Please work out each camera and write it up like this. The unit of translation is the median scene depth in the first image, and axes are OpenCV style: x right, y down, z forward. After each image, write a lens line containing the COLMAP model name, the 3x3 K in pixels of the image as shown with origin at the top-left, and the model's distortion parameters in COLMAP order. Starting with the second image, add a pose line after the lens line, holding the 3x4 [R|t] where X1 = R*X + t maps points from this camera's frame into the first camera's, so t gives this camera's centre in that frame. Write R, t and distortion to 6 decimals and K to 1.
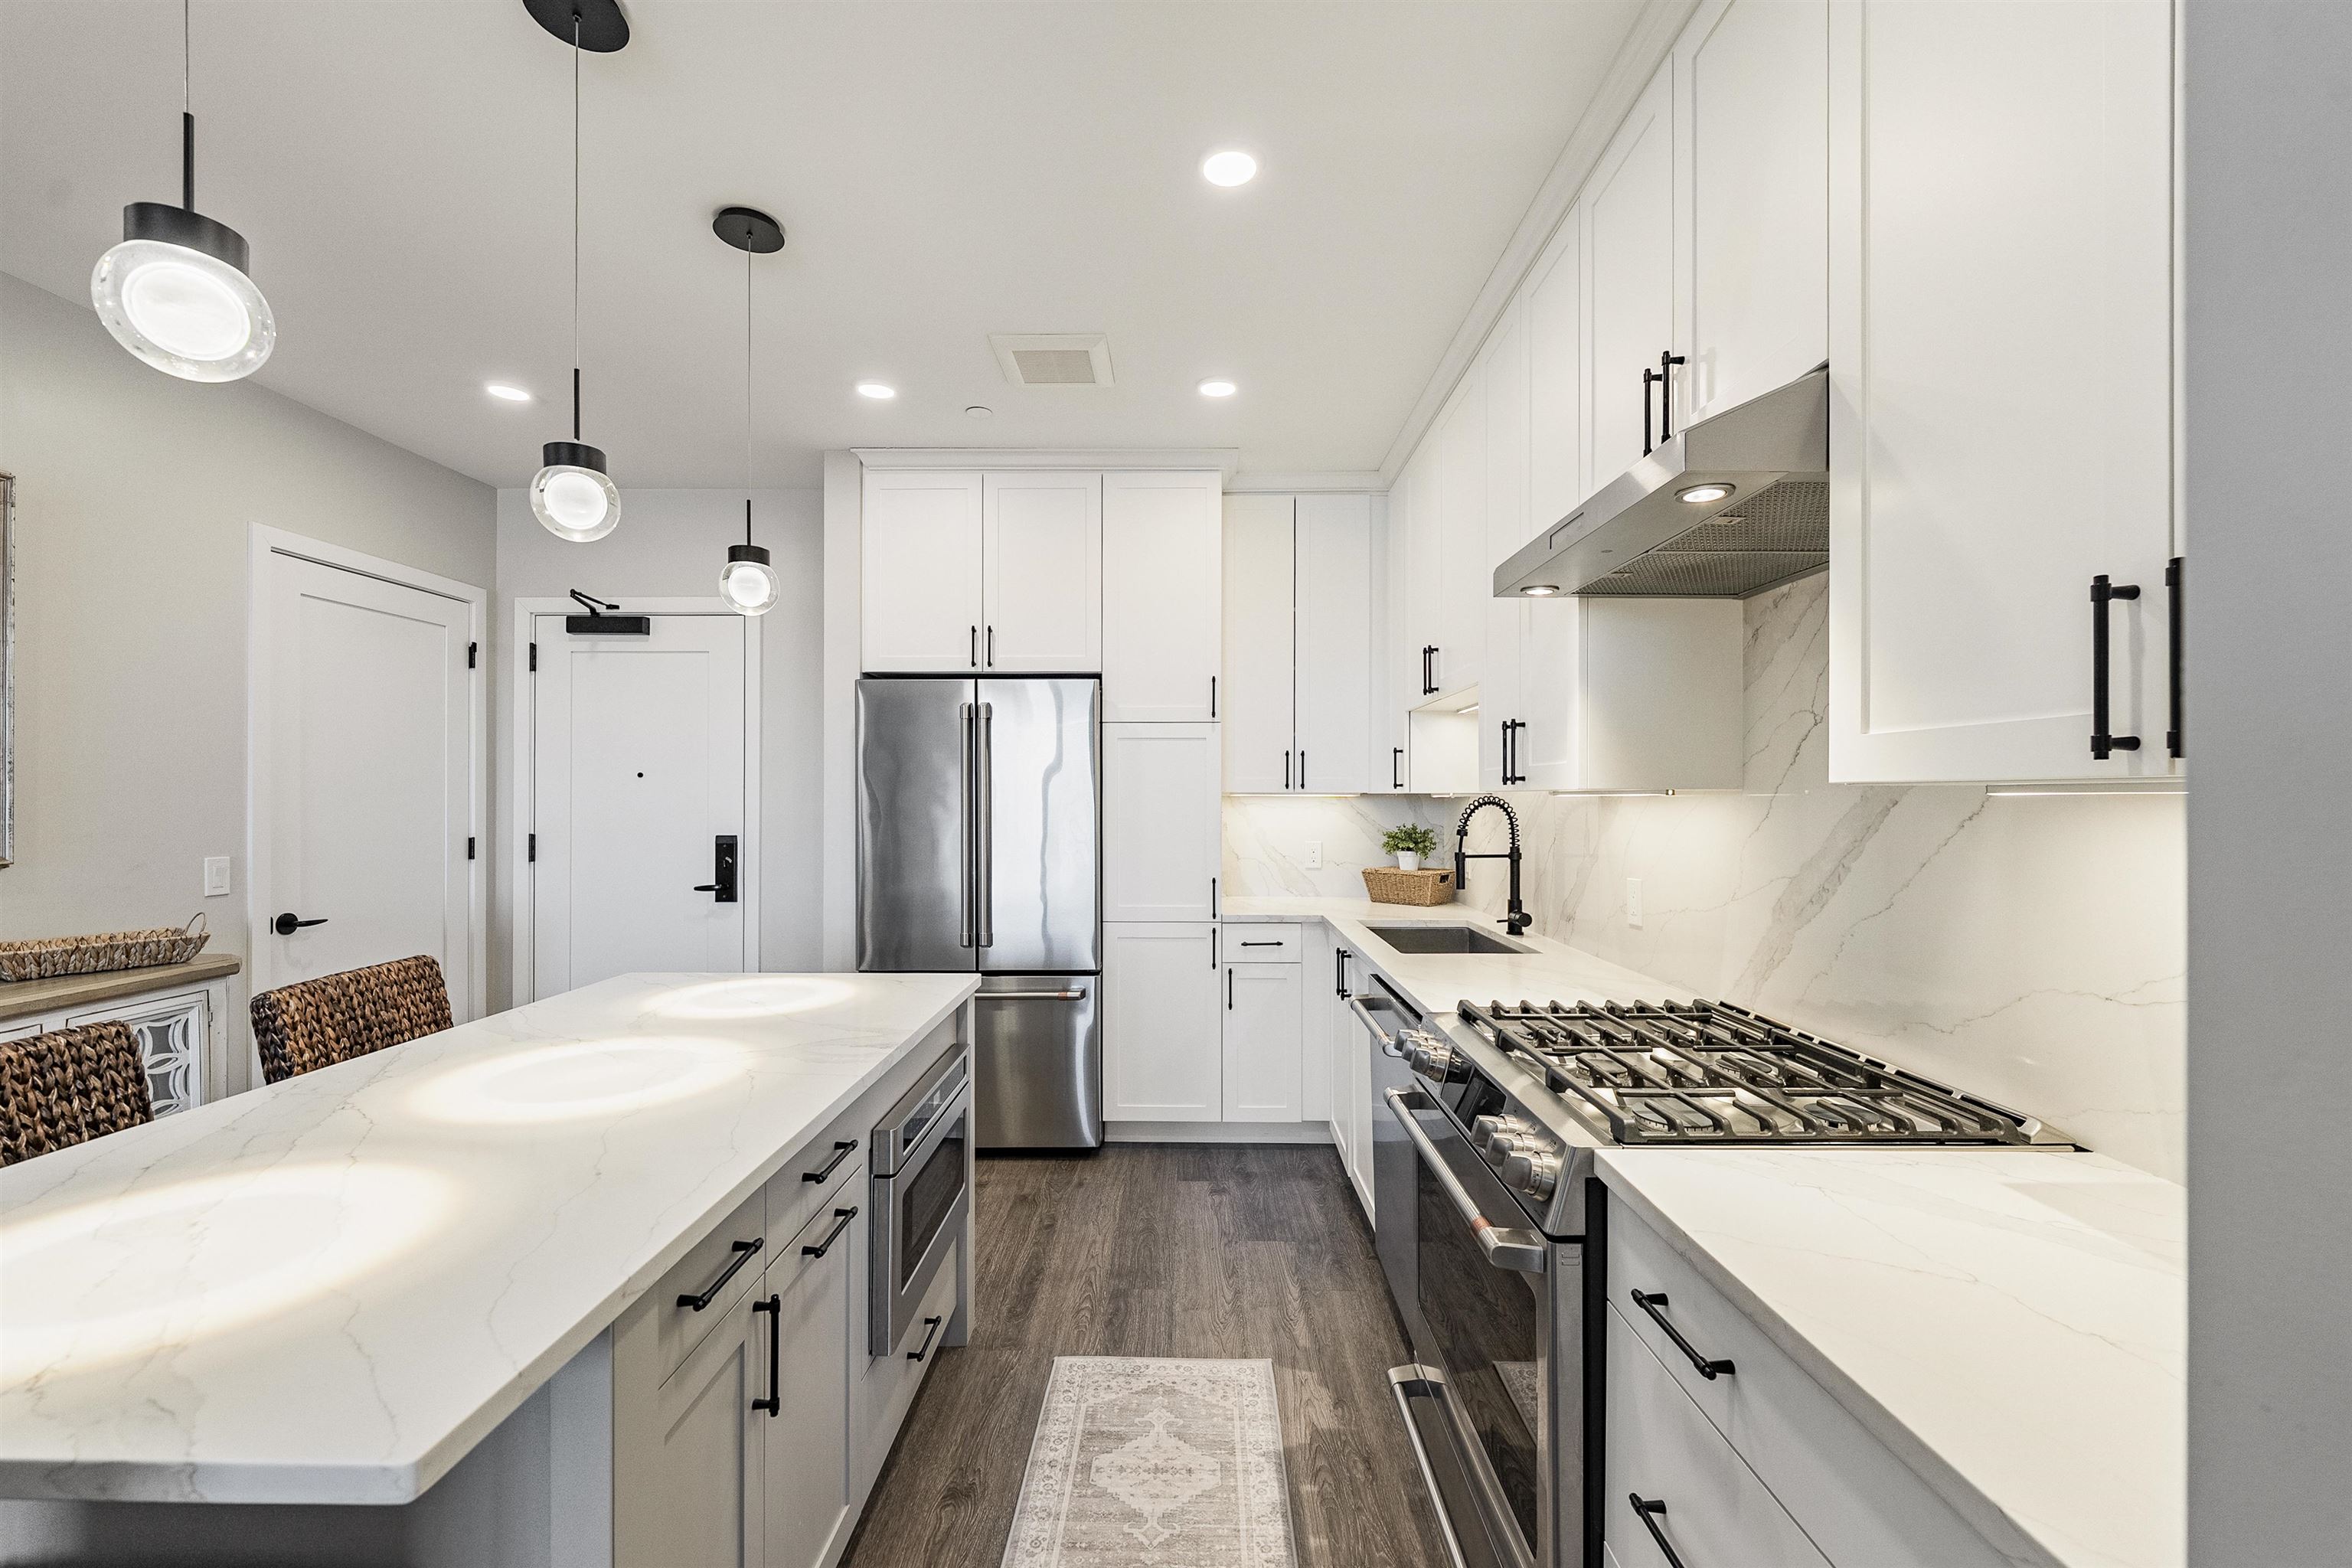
lens RADIAL K [[969.9, 0, 1175.4], [0, 969.9, 798.9], [0, 0, 1]] dist [-0.000495, 0.000010]
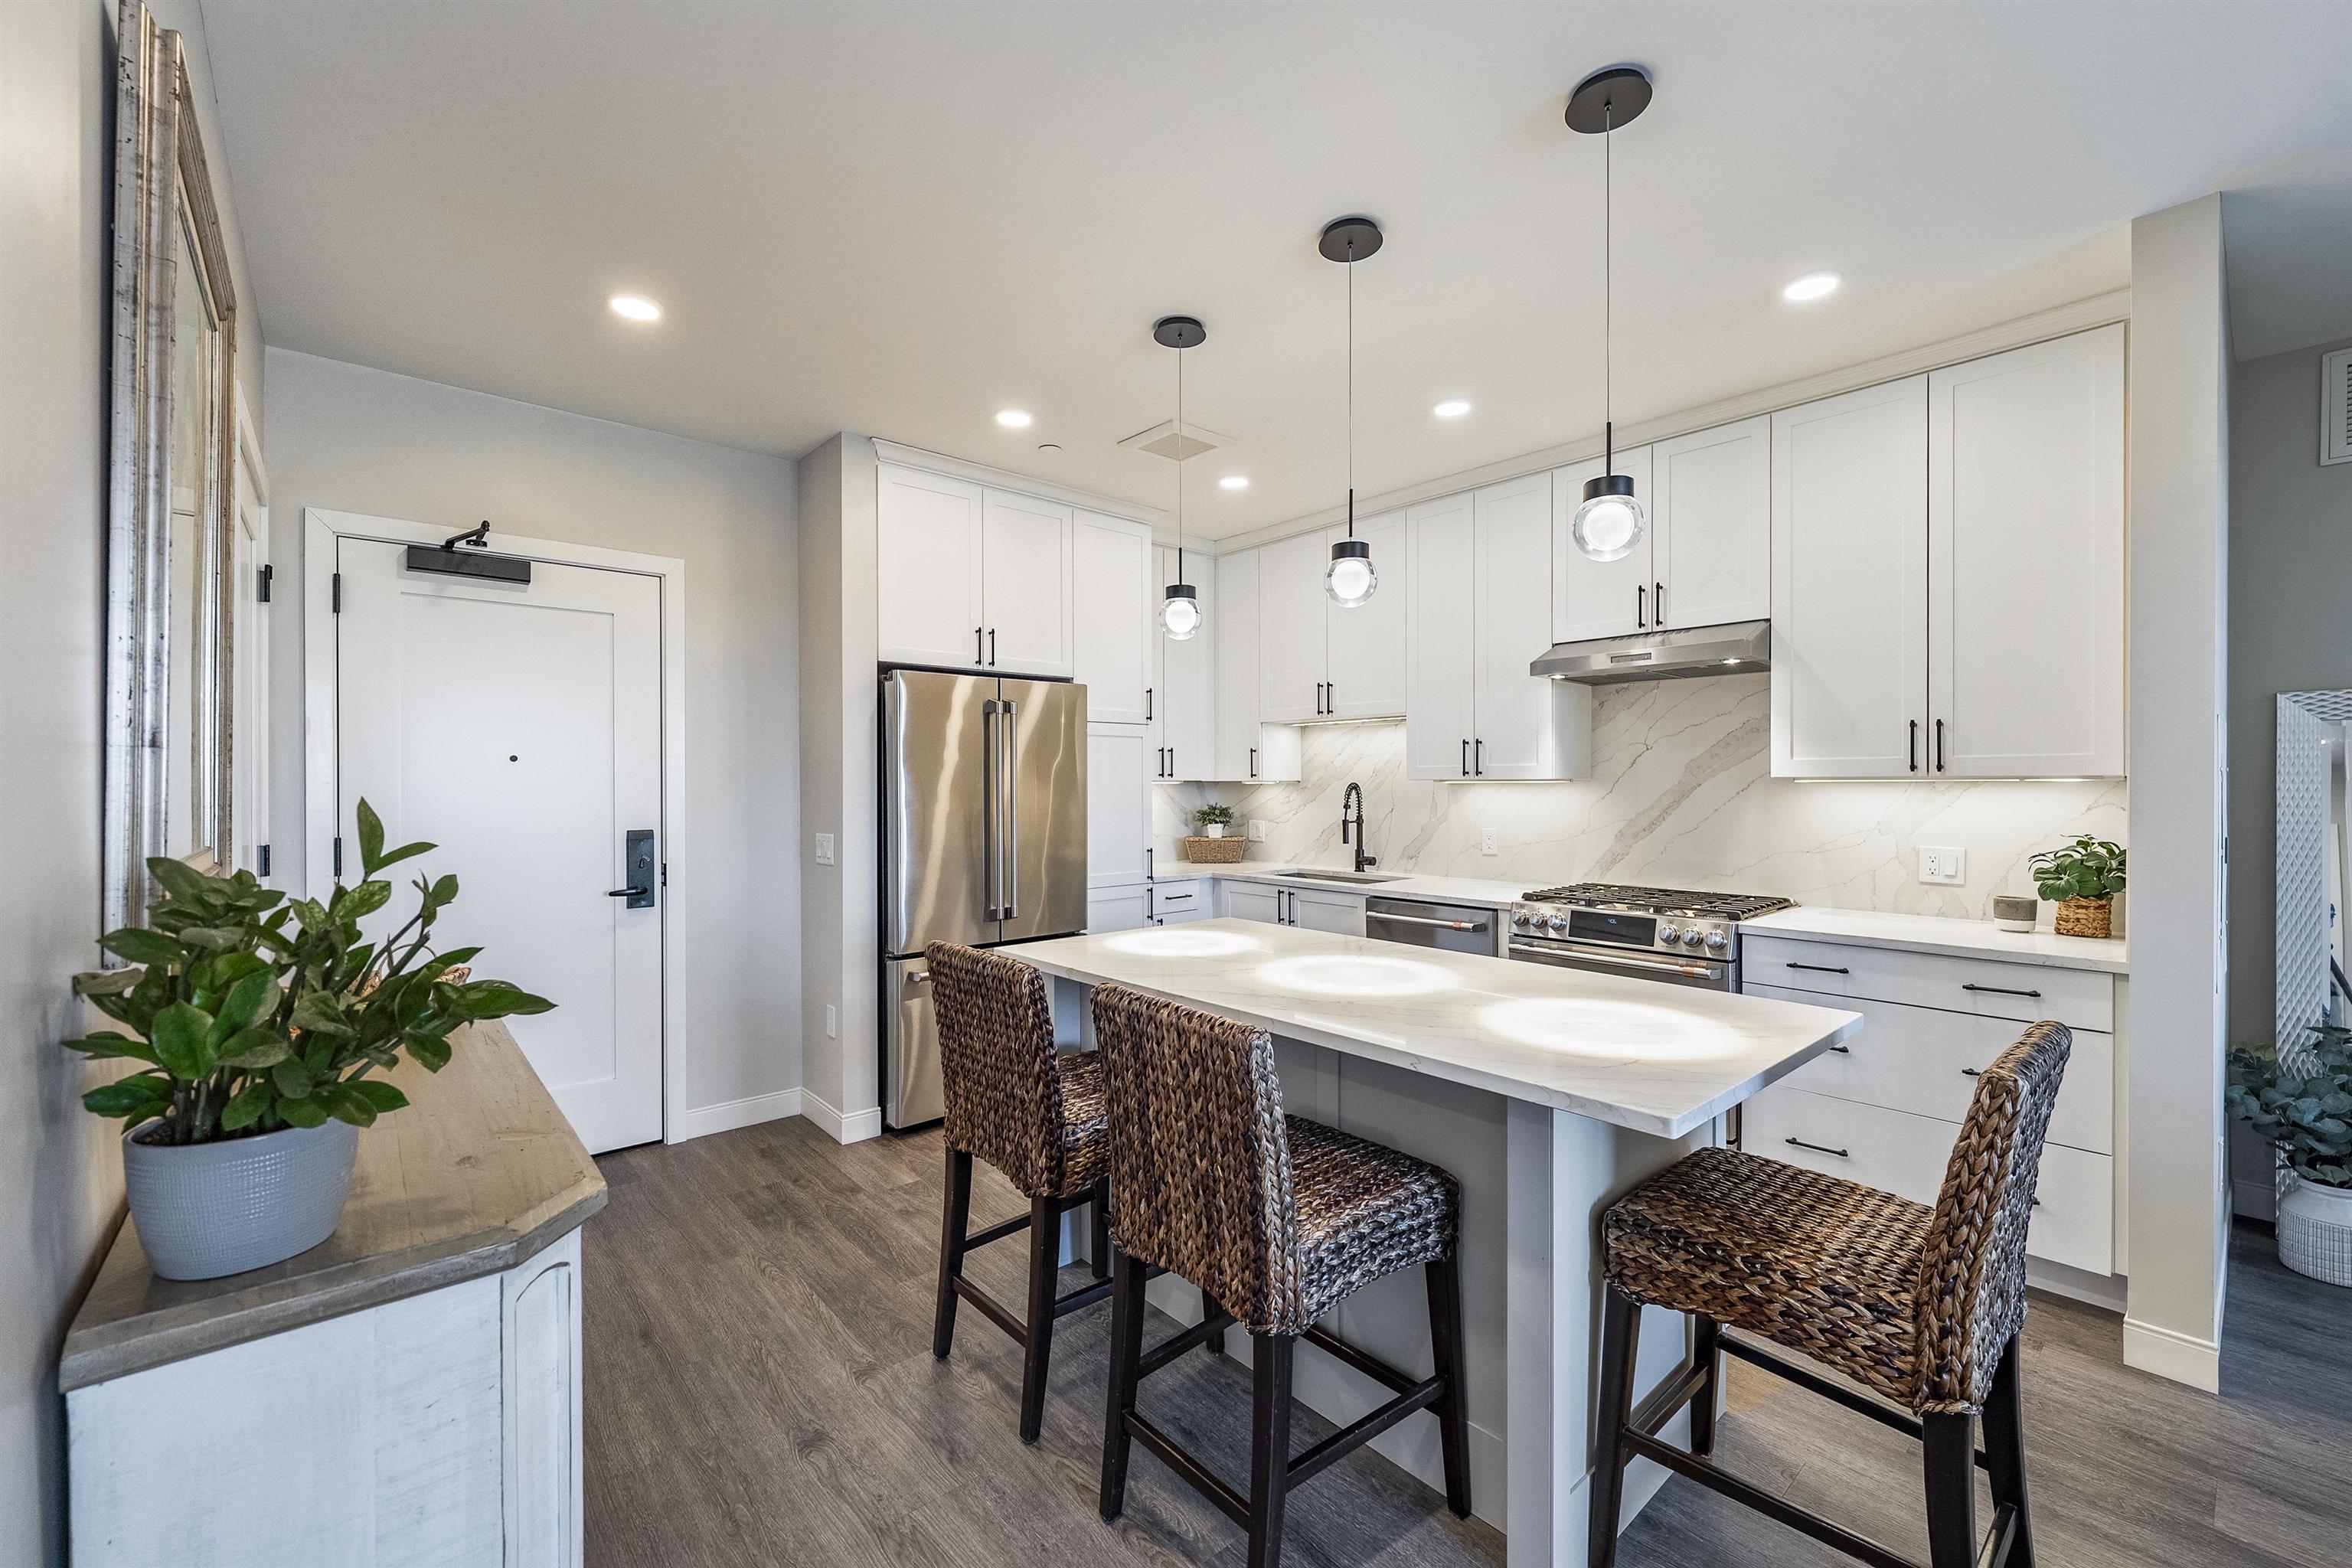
lens RADIAL K [[966.2, 0, 1184.2], [0, 966.2, 789.8], [0, 0, 1]] dist [0.002336, 0.000034]
pose [[0.734570, -0.007622, 0.678490, -0.926091], [0.004395, 0.999969, 0.006474, -0.002455], [-0.678518, -0.001774, 0.734581, 0.055165]]
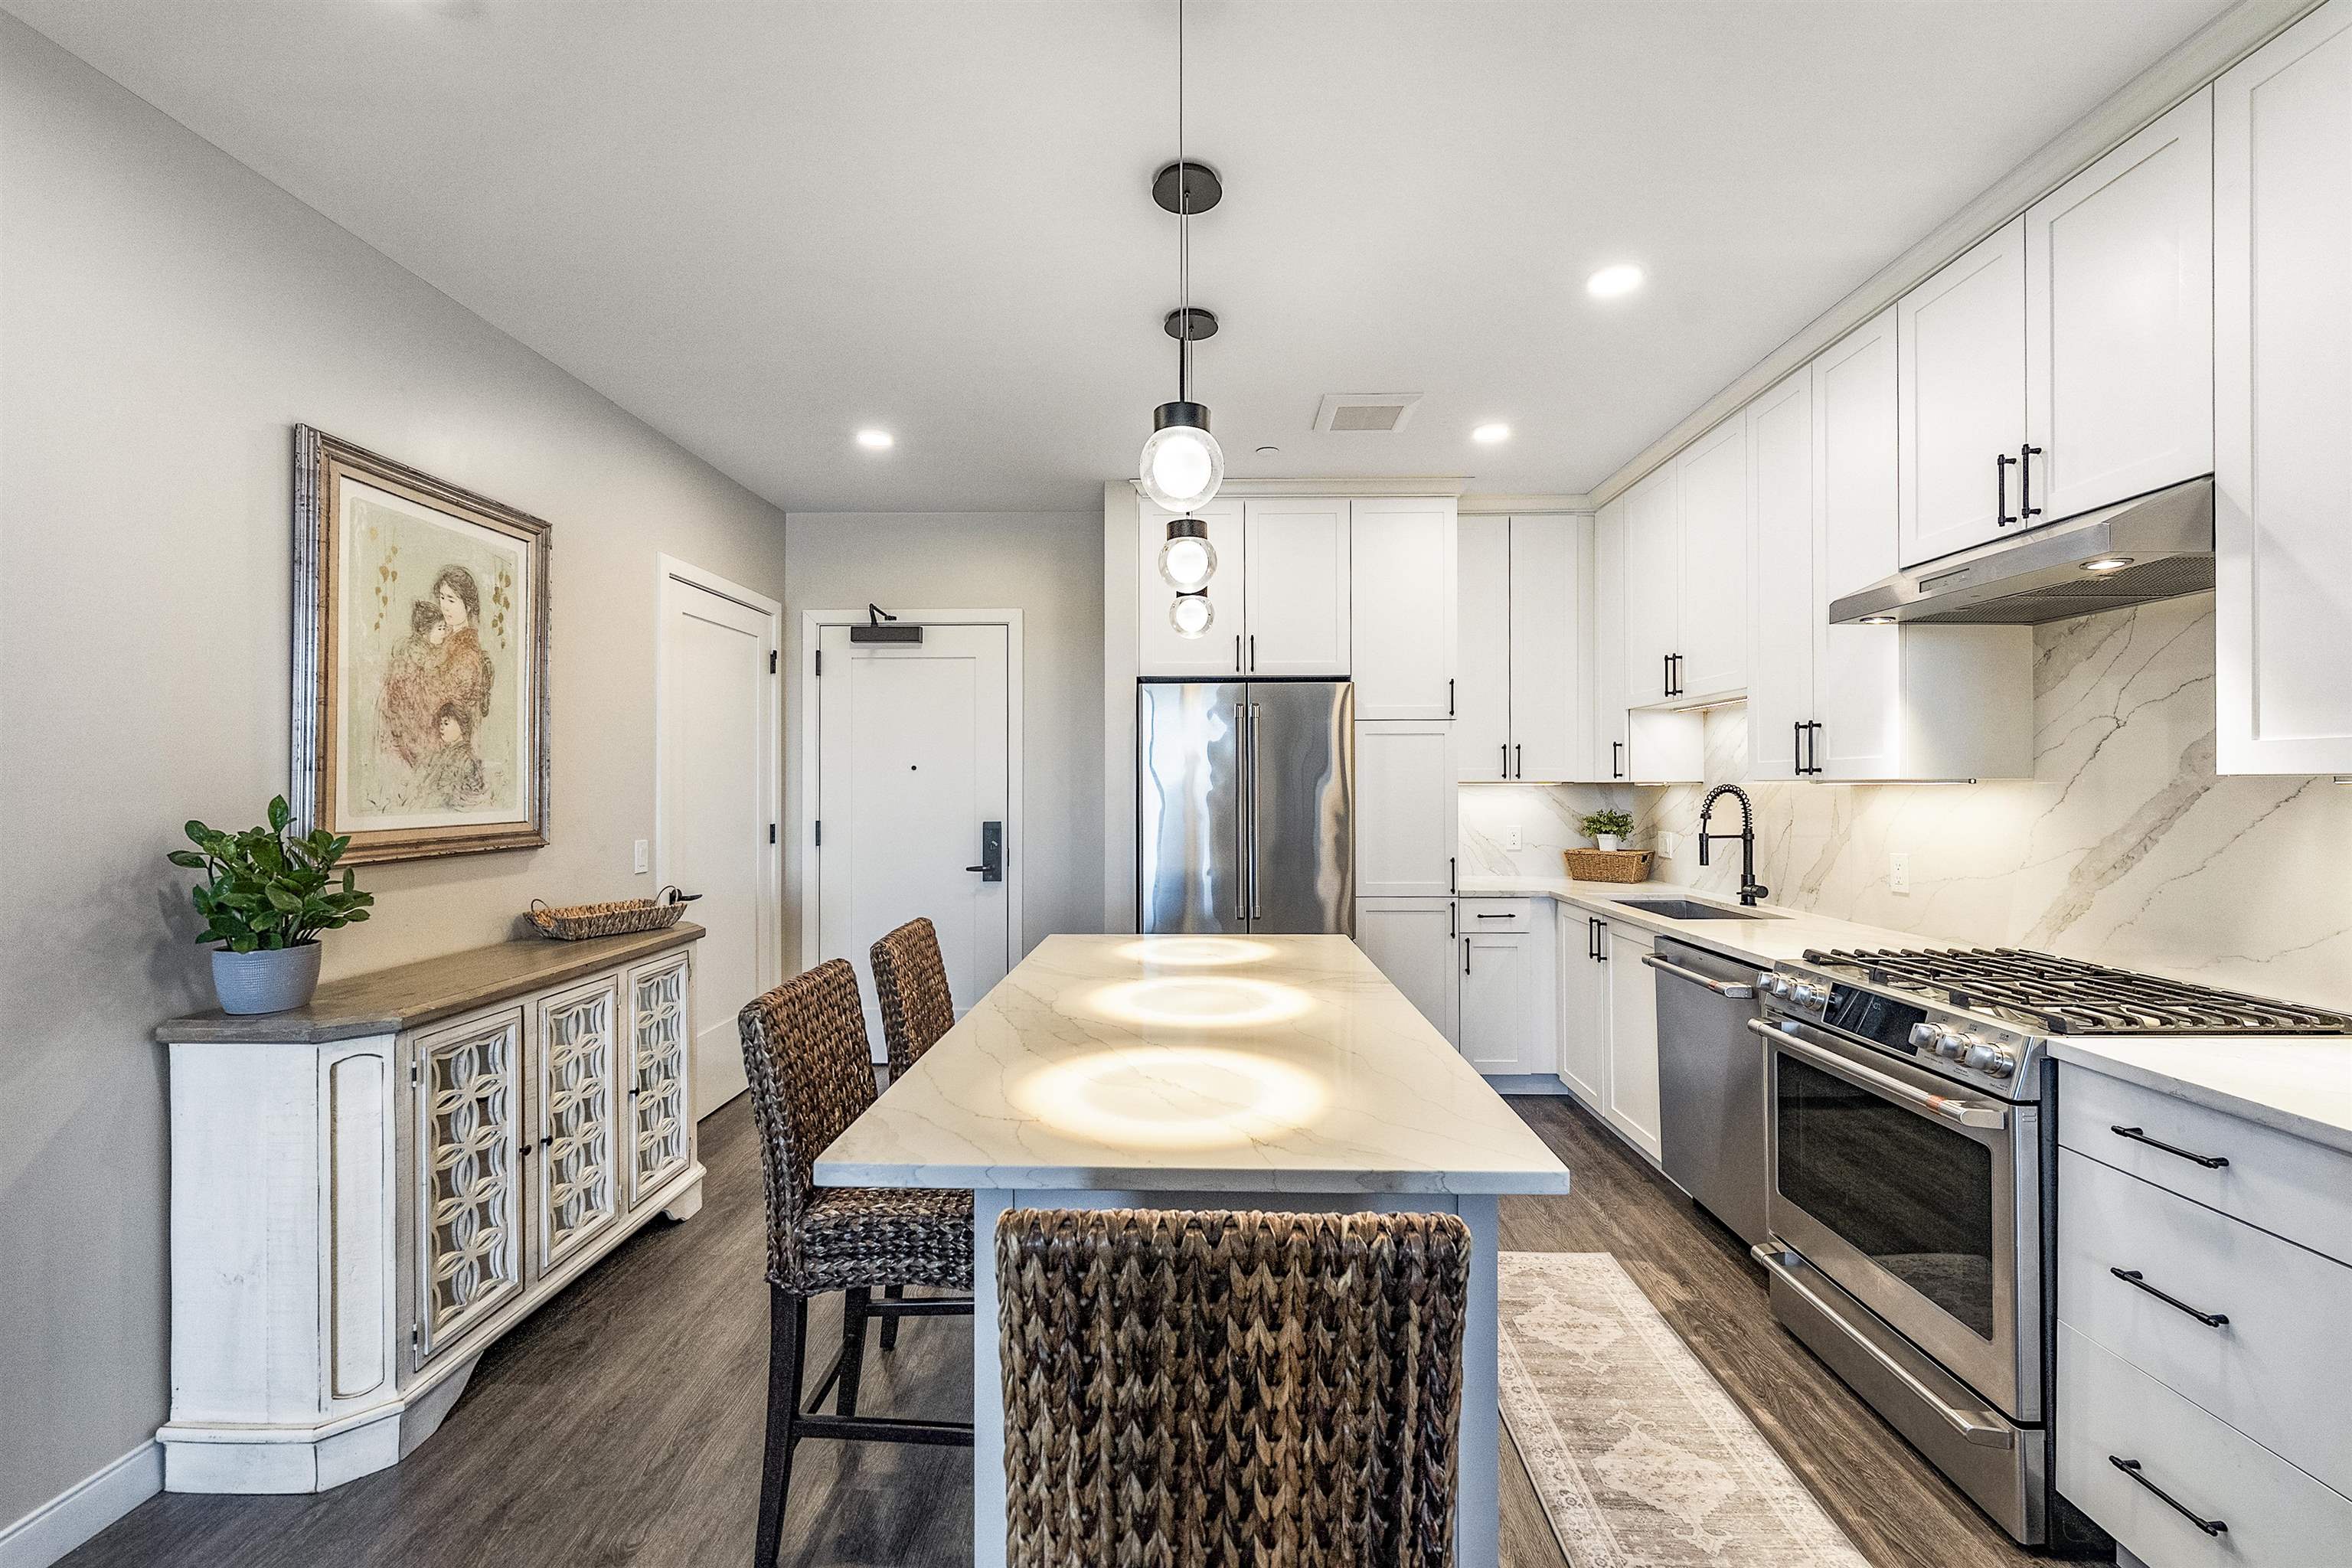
lens RADIAL K [[978.3, 0, 1176.0], [0, 978.3, 784.0], [0, 0, 1]] dist [-0.000274, -0.000247]
pose [[0.999951, -0.003296, -0.009358, -0.322634], [0.003259, 0.999987, -0.003946, -0.000986], [0.009371, 0.003915, 0.999948, -0.167695]]
